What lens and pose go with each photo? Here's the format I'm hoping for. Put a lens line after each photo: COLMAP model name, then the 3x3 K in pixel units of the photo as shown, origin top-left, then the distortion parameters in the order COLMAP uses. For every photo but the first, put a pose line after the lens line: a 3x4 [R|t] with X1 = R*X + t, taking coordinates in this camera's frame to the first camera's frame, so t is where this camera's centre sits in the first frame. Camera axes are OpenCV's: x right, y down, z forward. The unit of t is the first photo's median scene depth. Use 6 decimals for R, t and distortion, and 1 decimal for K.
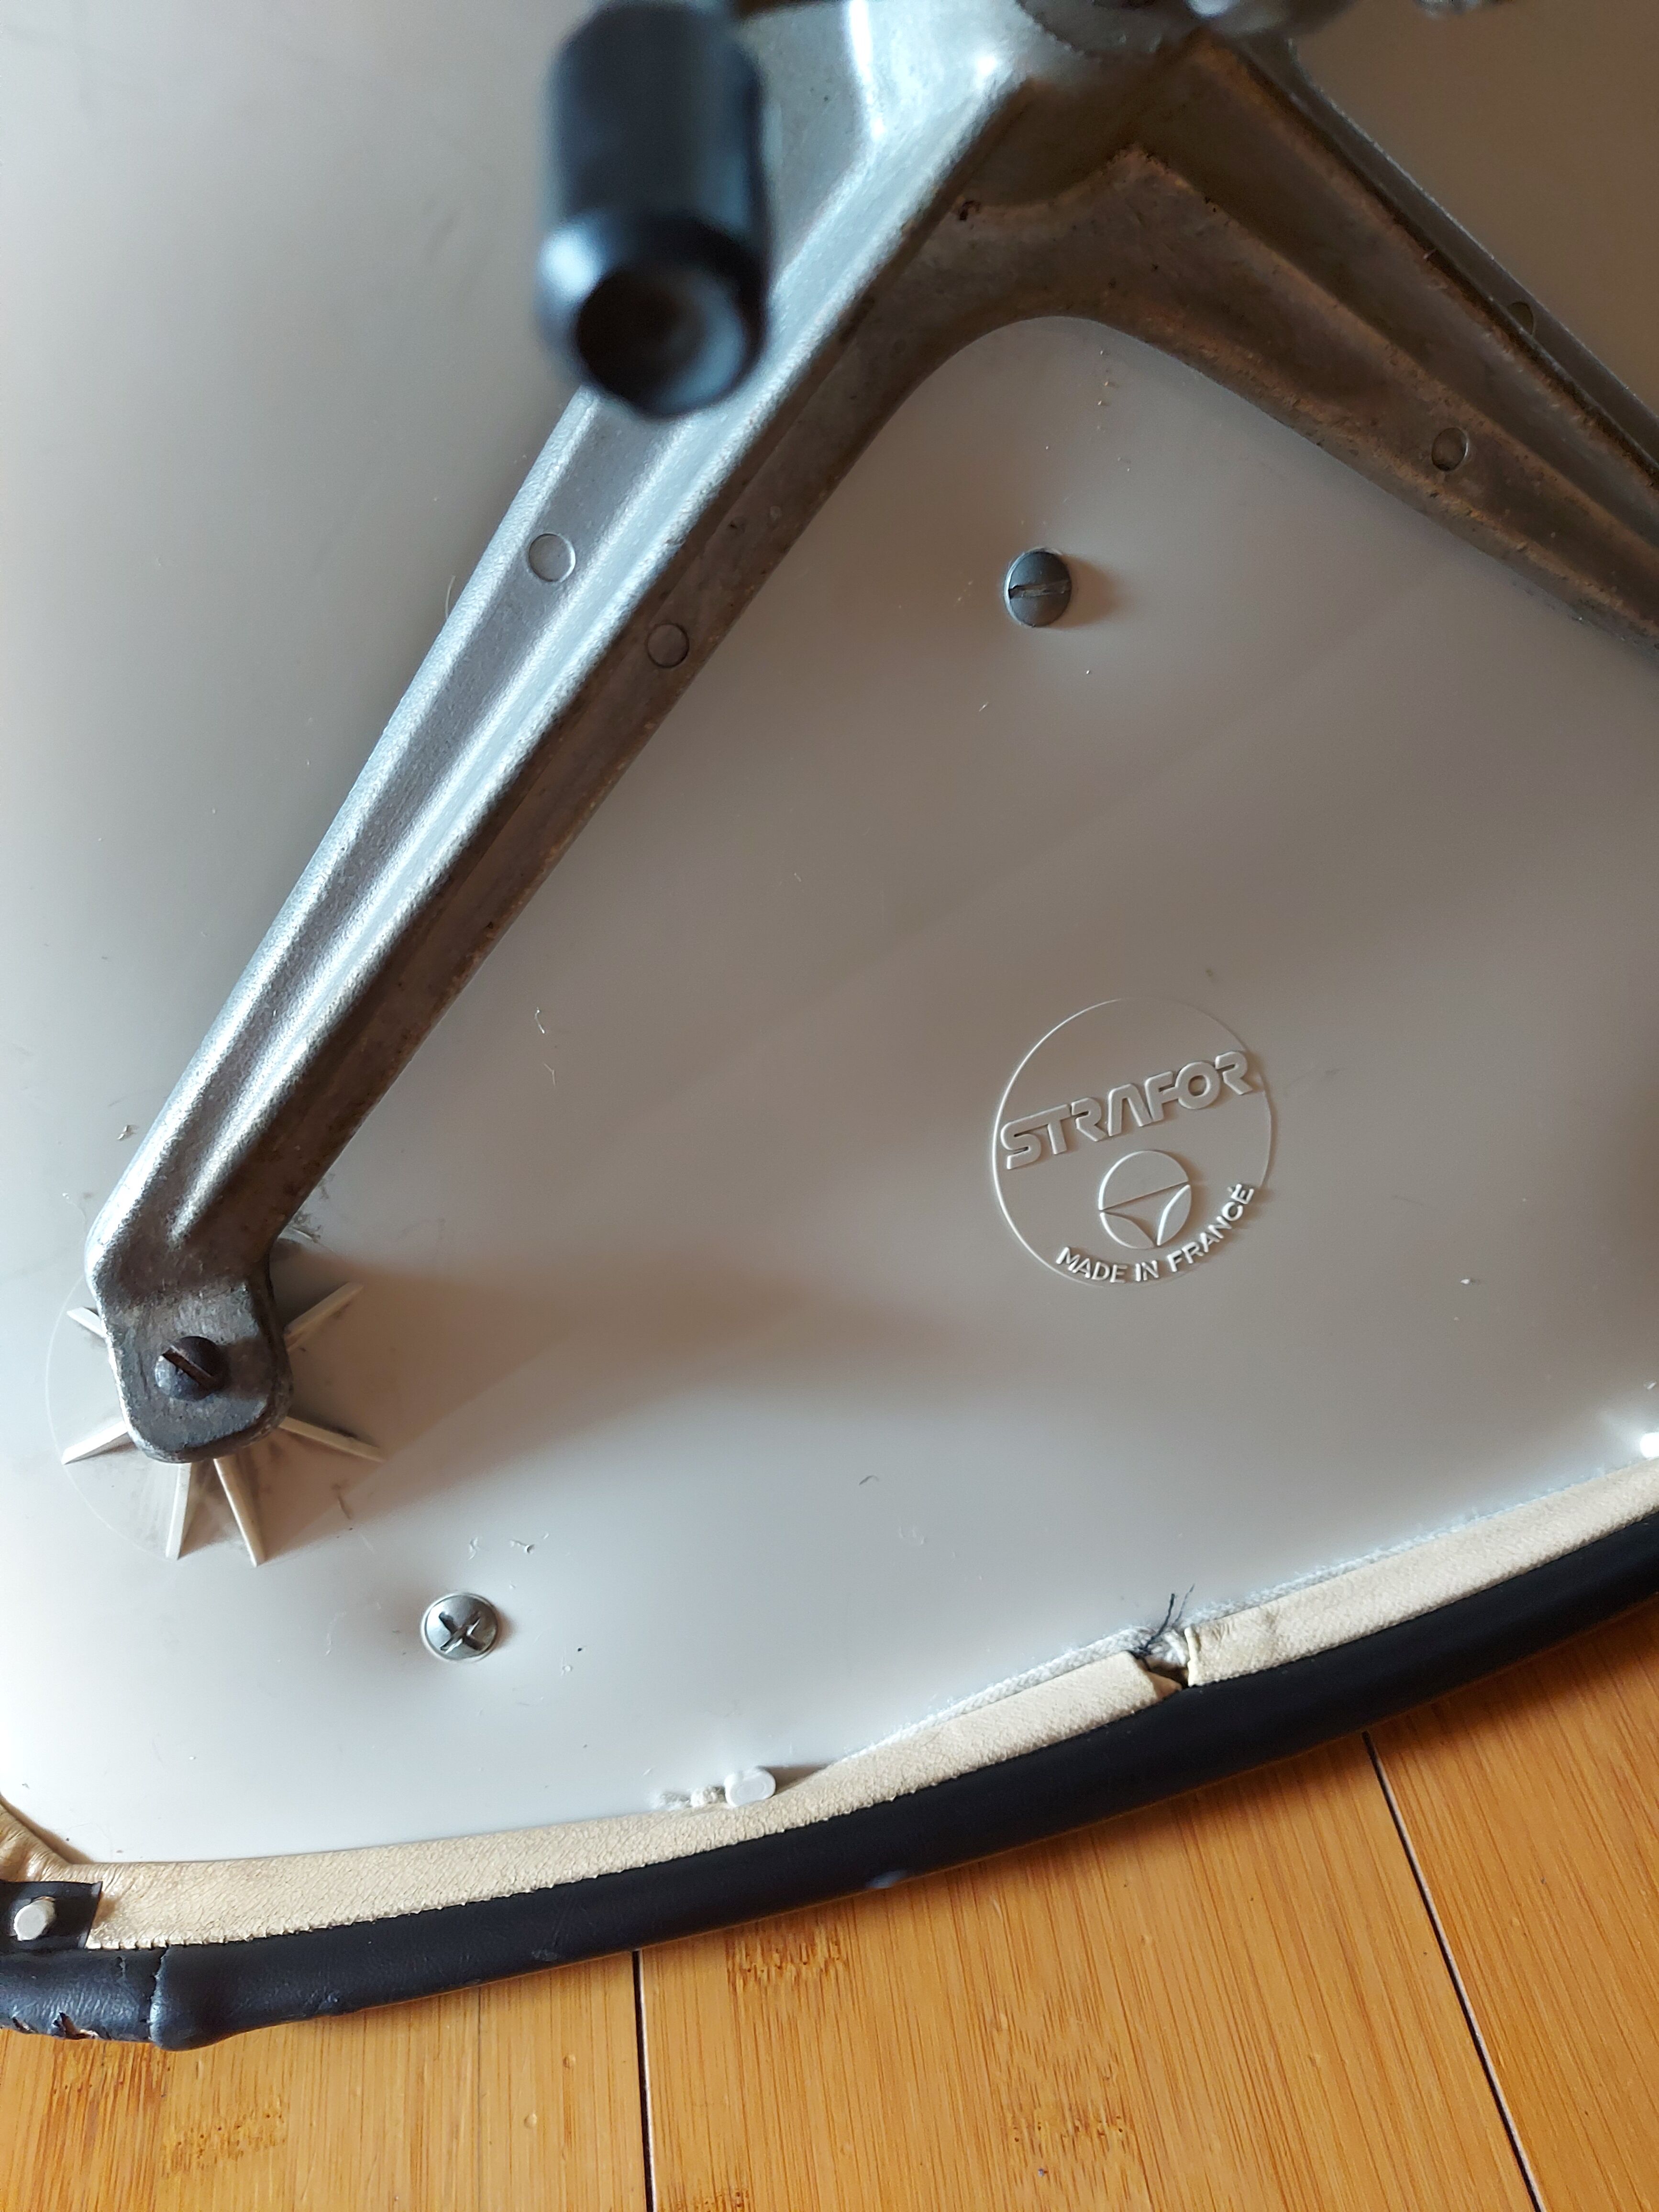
lens RADIAL K [[1688.5, 0, 784.9], [0, 1688.5, 1063.2], [0, 0, 1]] dist [-0.007098, -0.013447]
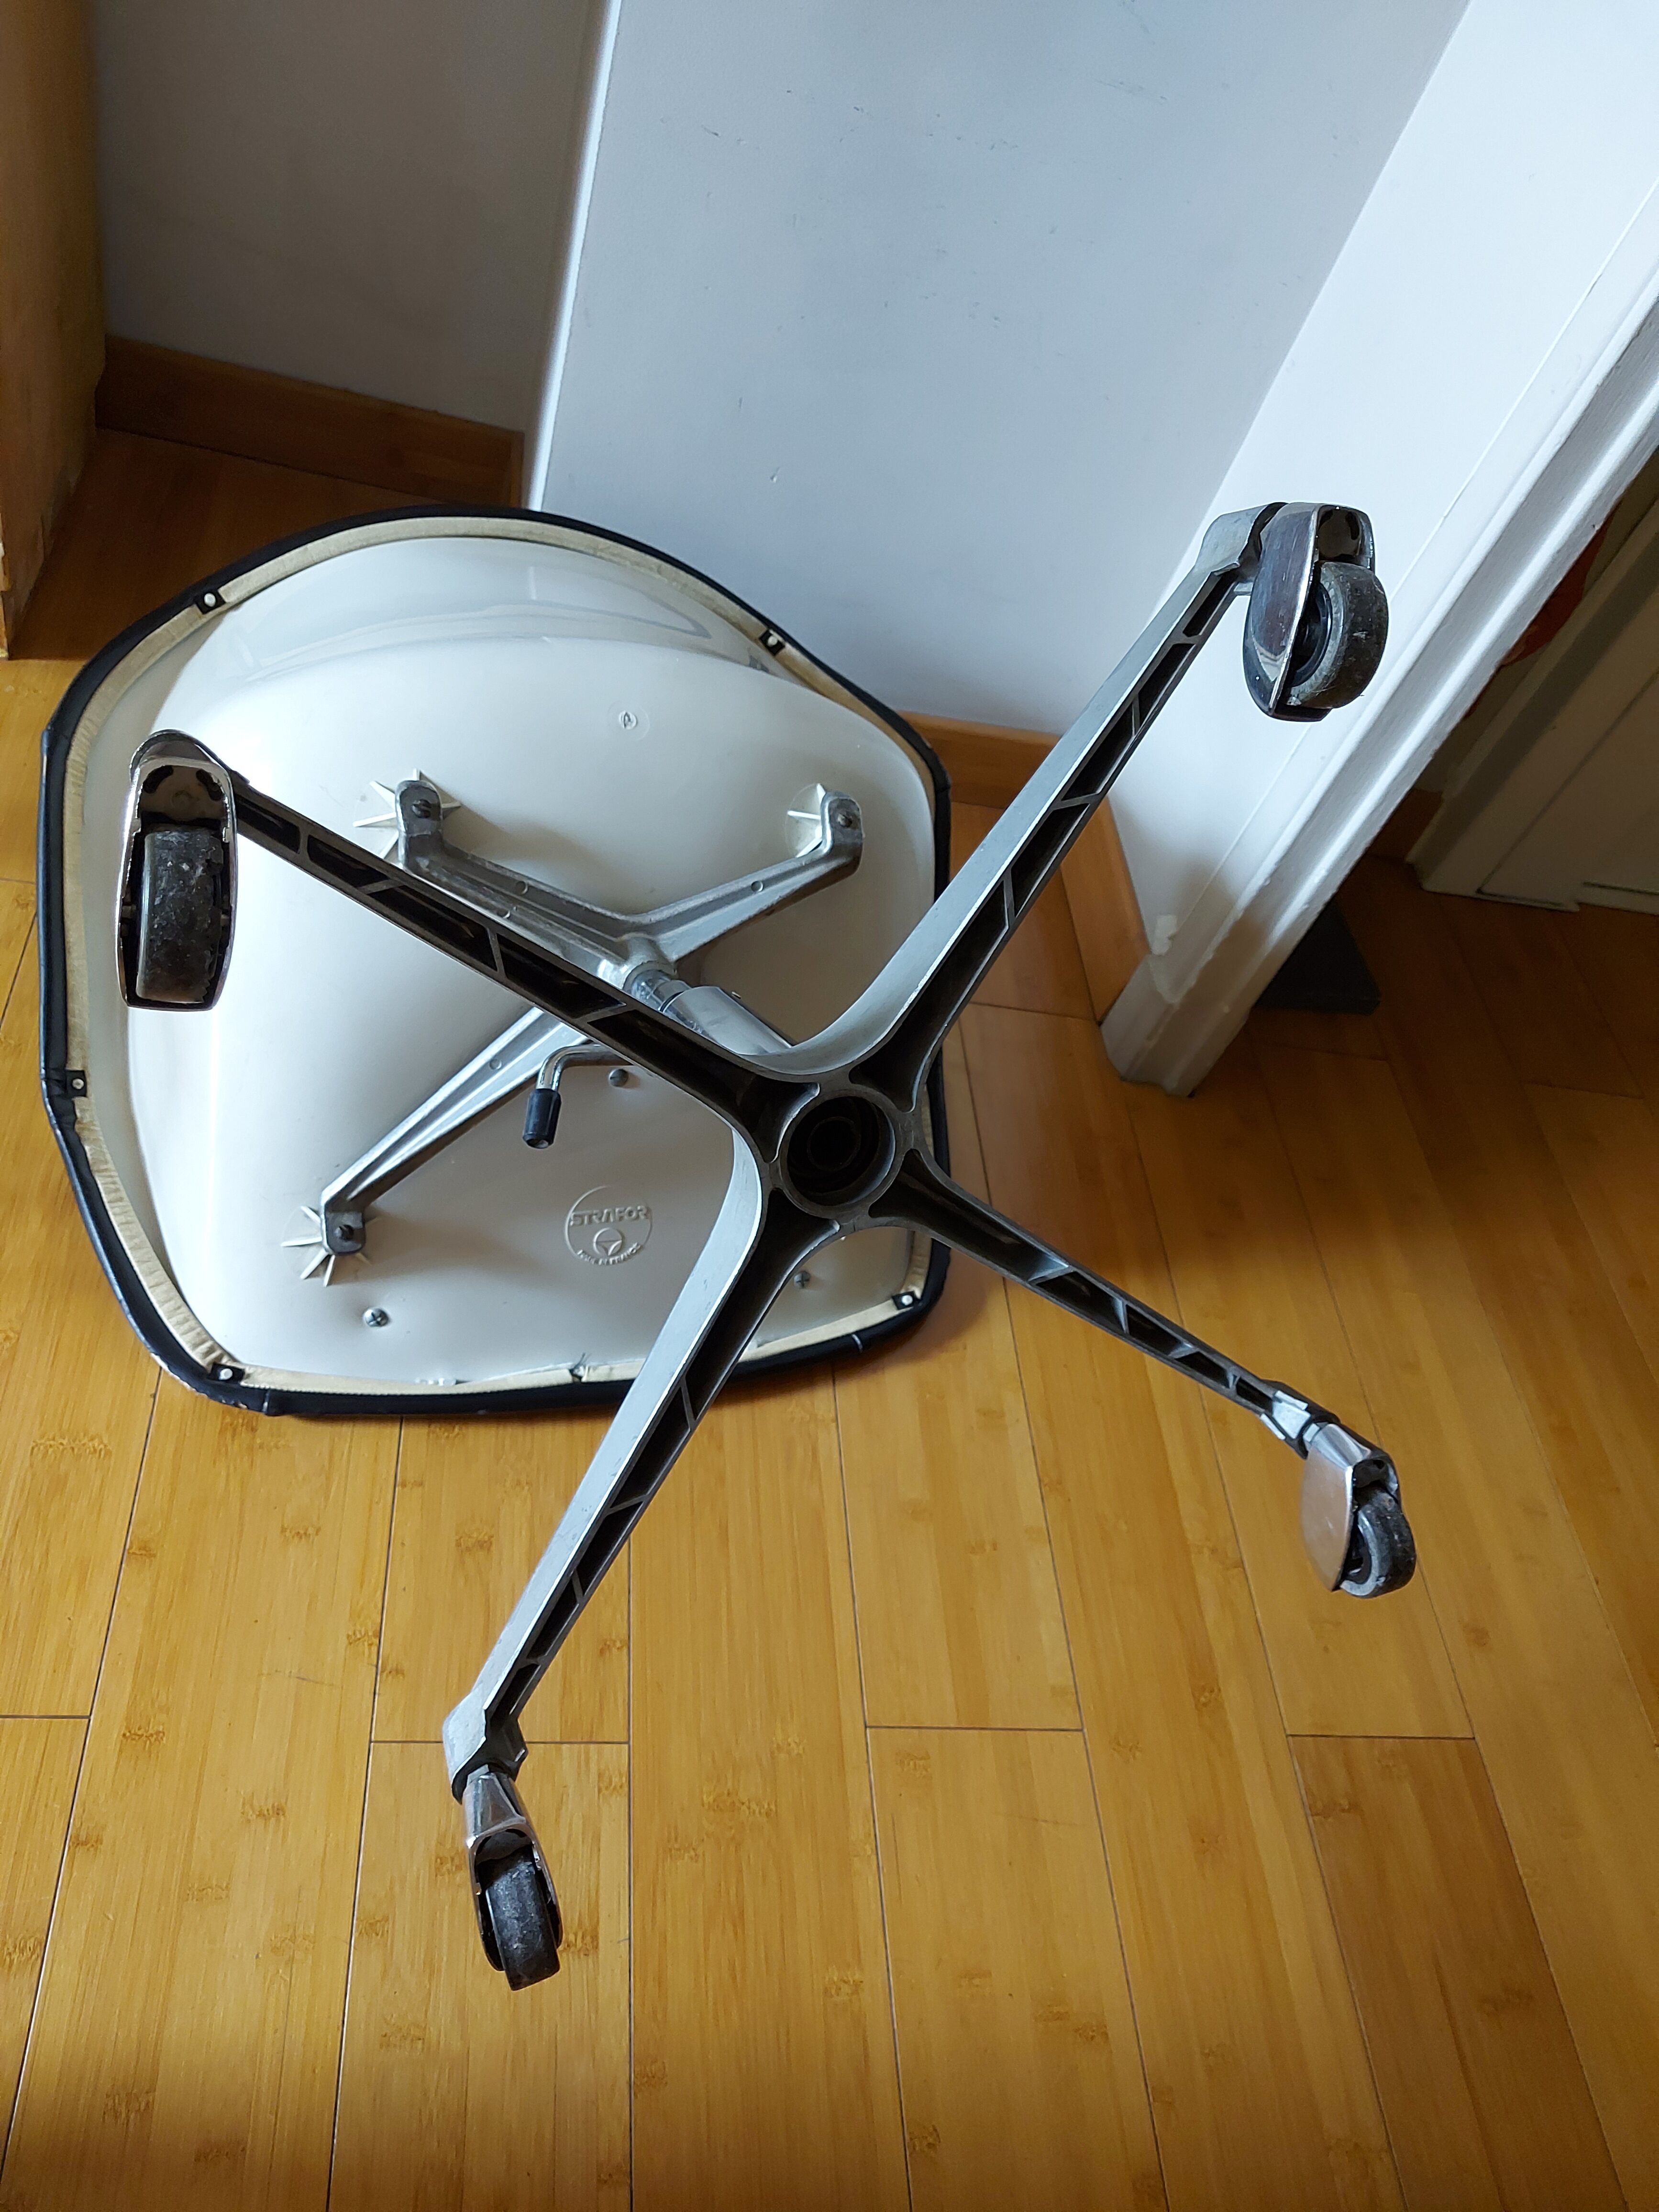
lens RADIAL K [[1713.5, 0, 822.0], [0, 1713.5, 1053.8], [0, 0, 1]] dist [0.115130, -0.138375]
pose [[0.939727, 0.258129, 0.224238, -0.273716], [-0.269019, 0.962949, 0.018906, -0.494973], [-0.211050, -0.078090, 0.974351, -2.598785]]
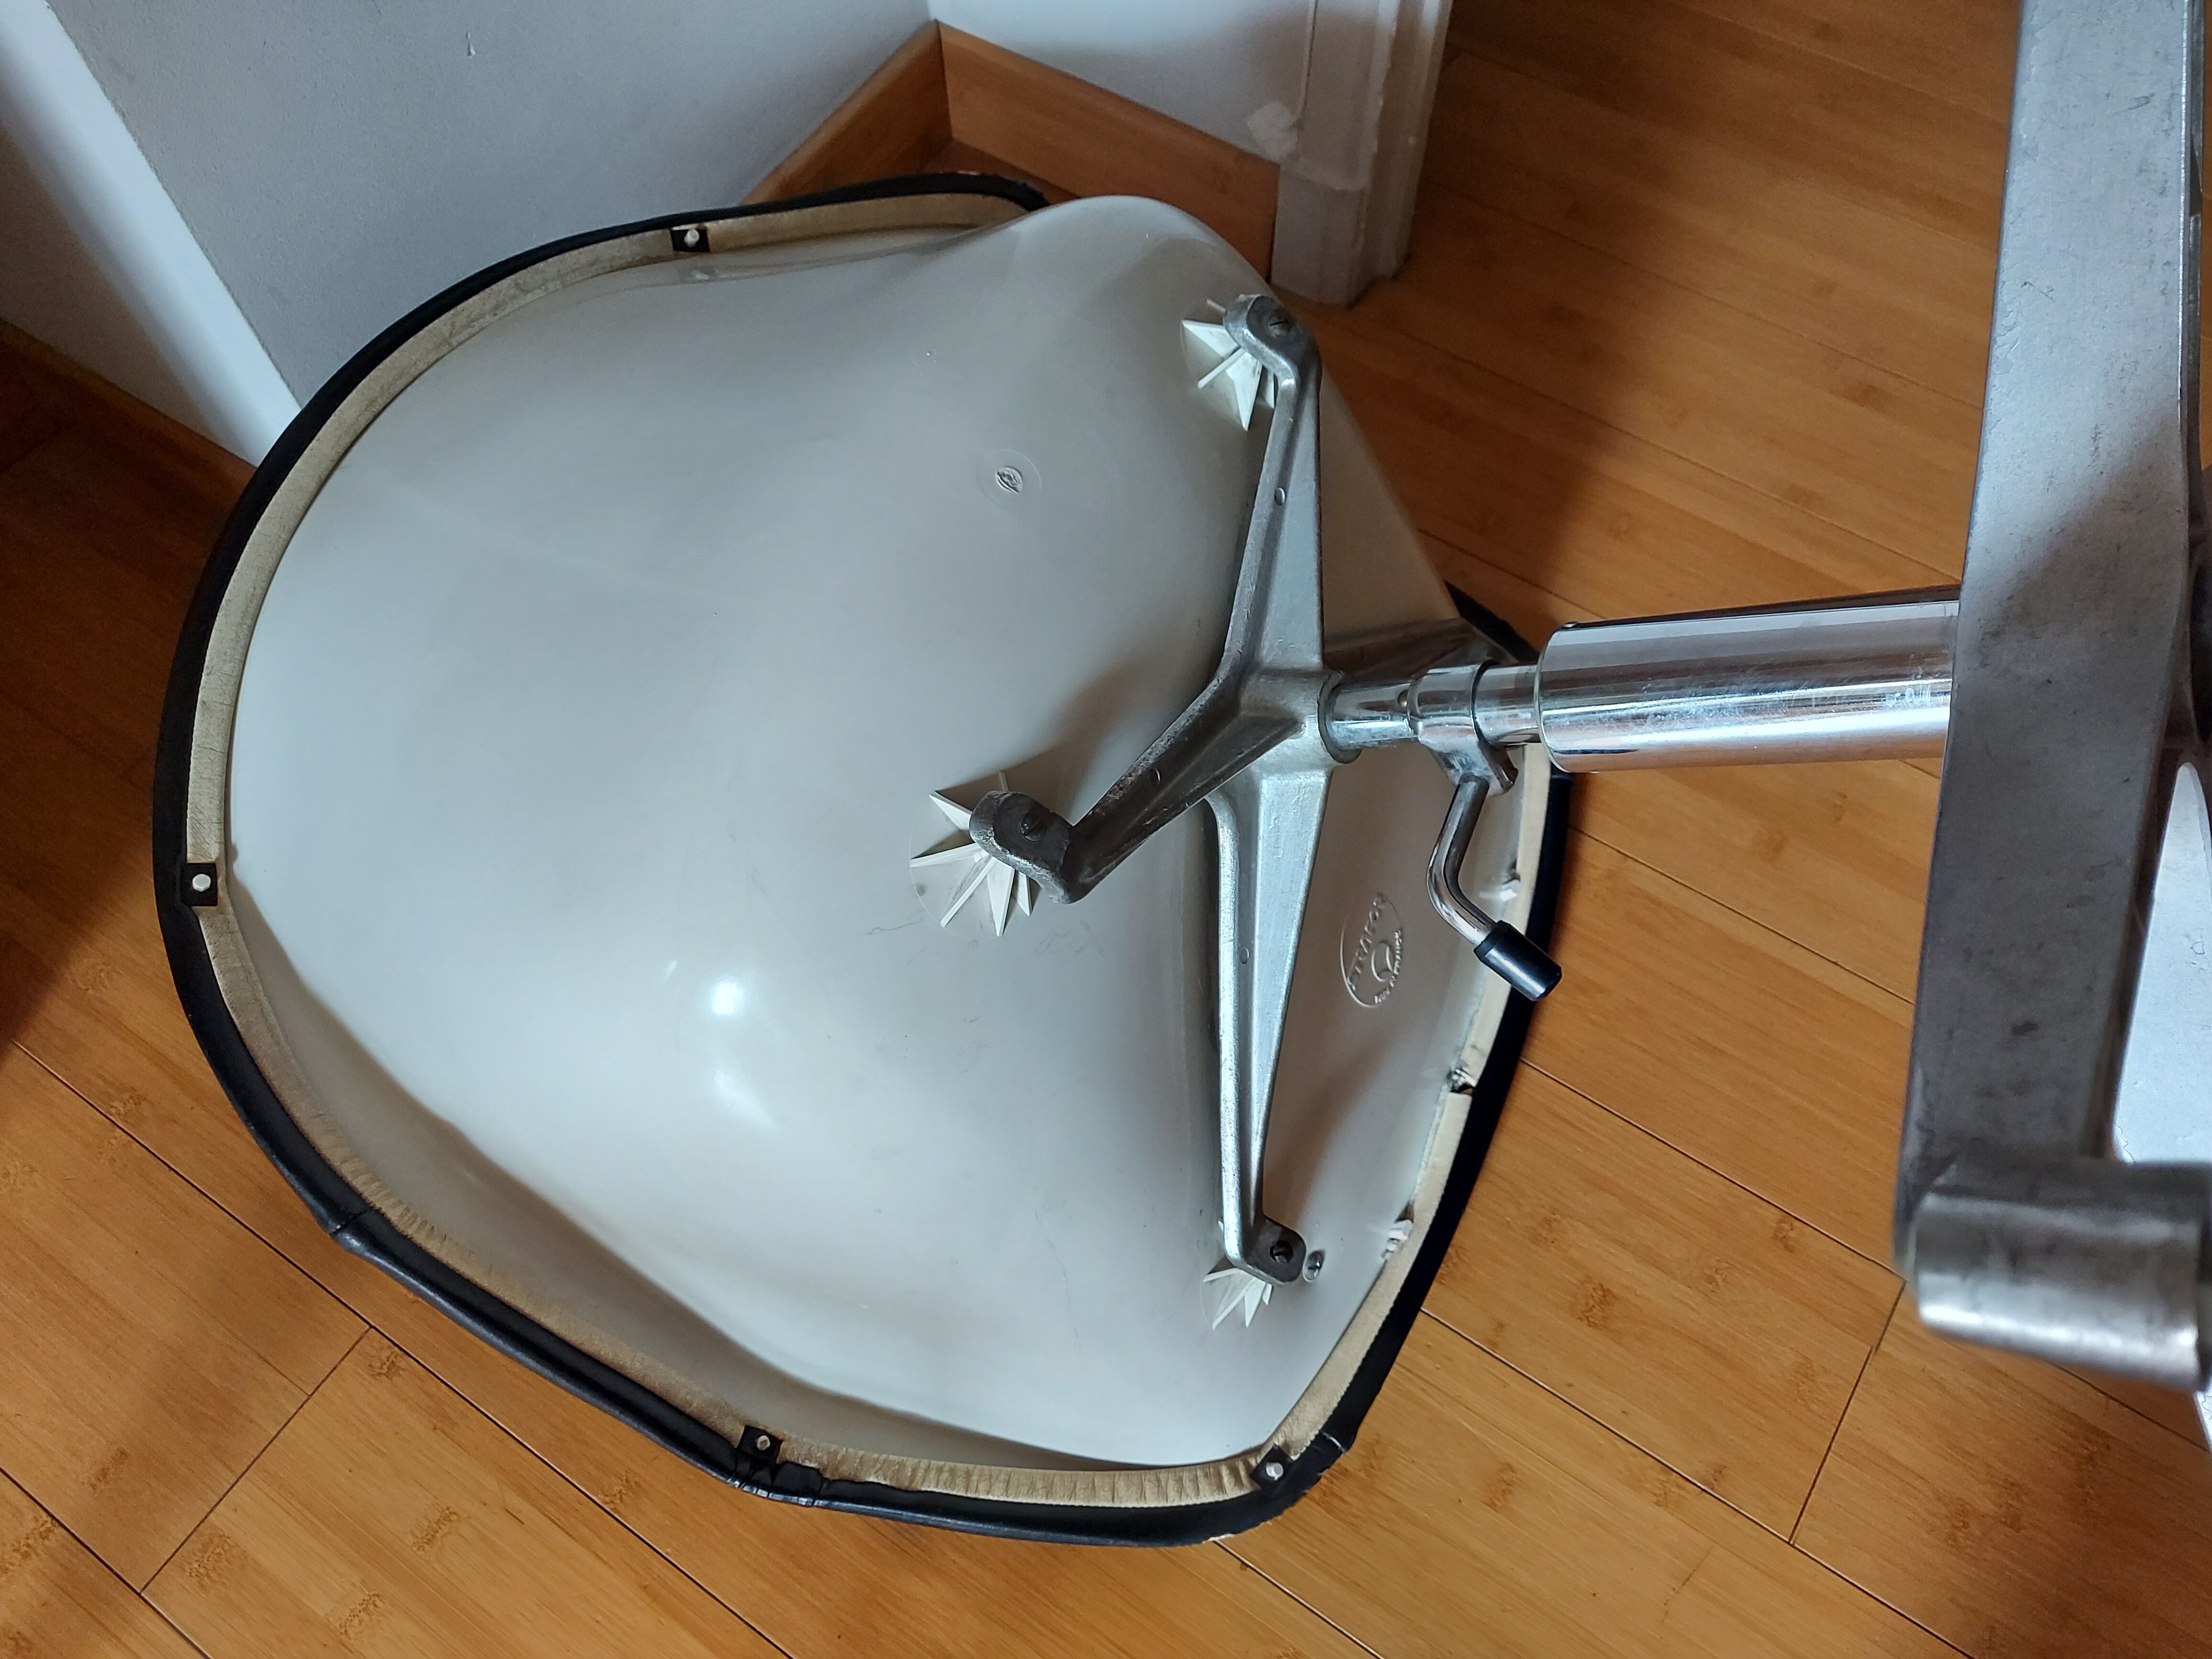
lens RADIAL K [[1713.5, 0, 1099.7], [0, 1713.5, 840.5], [0, 0, 1]] dist [0.115130, -0.138375]
pose [[0.652257, -0.626985, 0.425970, -1.143738], [0.518522, 0.778978, 0.352603, -1.292834], [-0.552898, -0.009113, 0.833199, -1.028881]]
